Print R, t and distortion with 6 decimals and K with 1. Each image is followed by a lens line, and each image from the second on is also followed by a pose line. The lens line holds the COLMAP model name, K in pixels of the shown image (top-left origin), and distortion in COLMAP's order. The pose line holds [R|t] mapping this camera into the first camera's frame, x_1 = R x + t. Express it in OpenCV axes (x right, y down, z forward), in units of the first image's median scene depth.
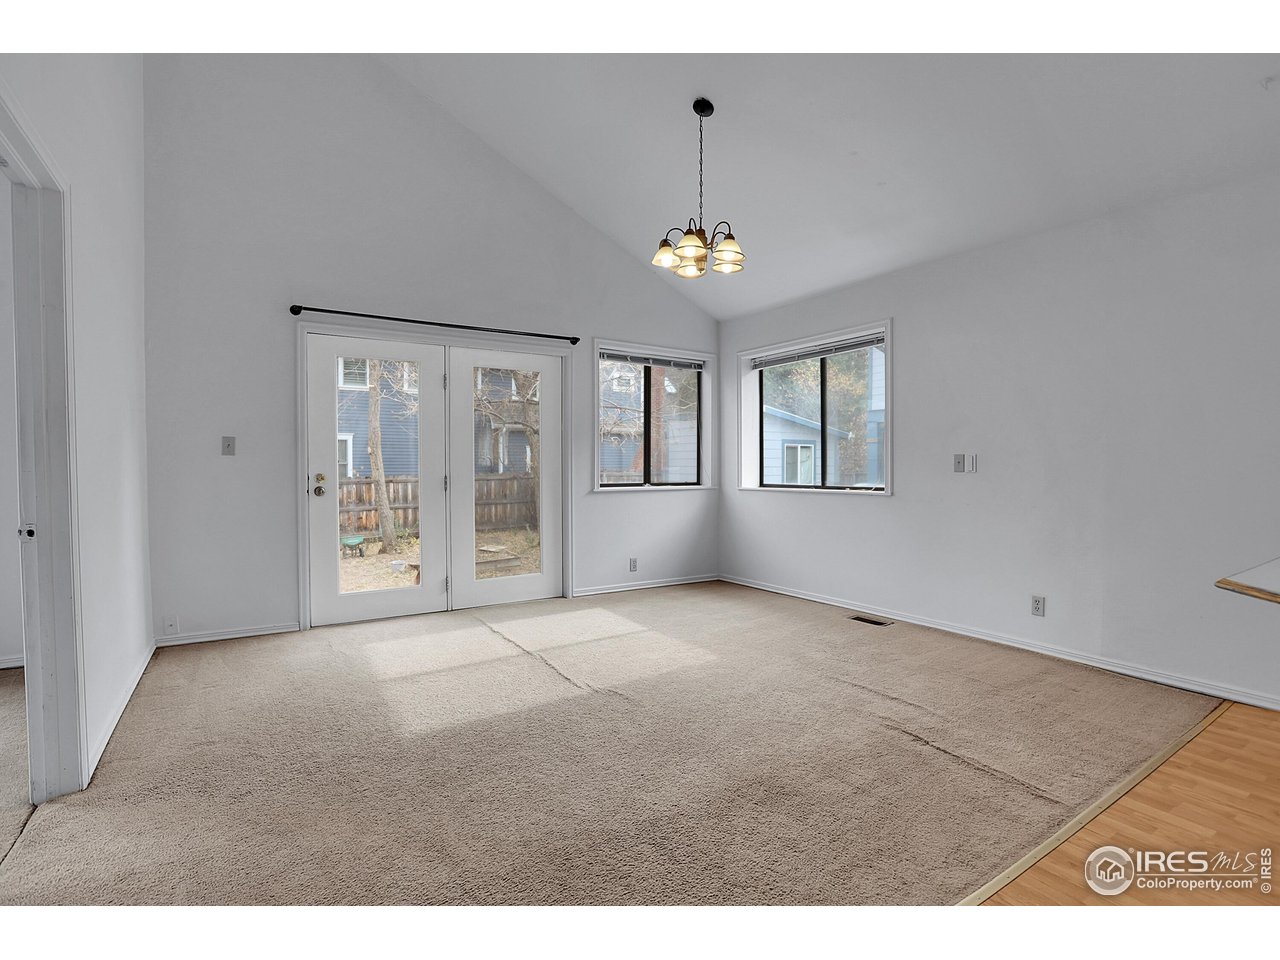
lens RADIAL K [[599.4, 0, 640.0], [0, 599.4, 480.0], [0, 0, 1]] dist [-0.051996, 0.019845]
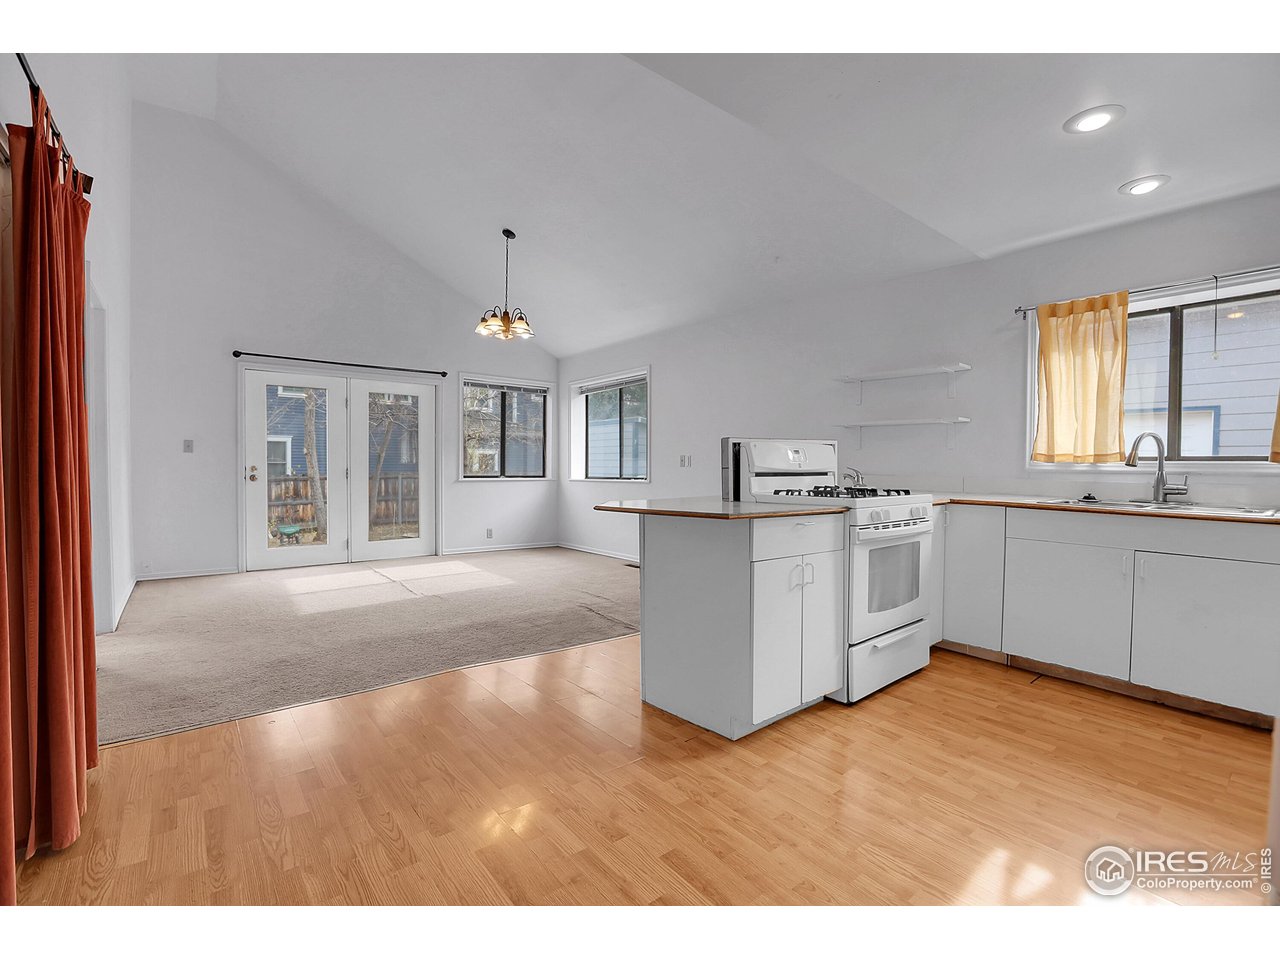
lens RADIAL K [[590.8, 0, 646.6], [0, 590.8, 481.7], [0, 0, 1]] dist [-0.025167, 0.000388]
pose [[0.996524, 0.003585, 0.083234, 0.232367], [-0.003338, 0.999990, -0.003107, 0.022740], [-0.083244, 0.002819, 0.996525, -0.394984]]
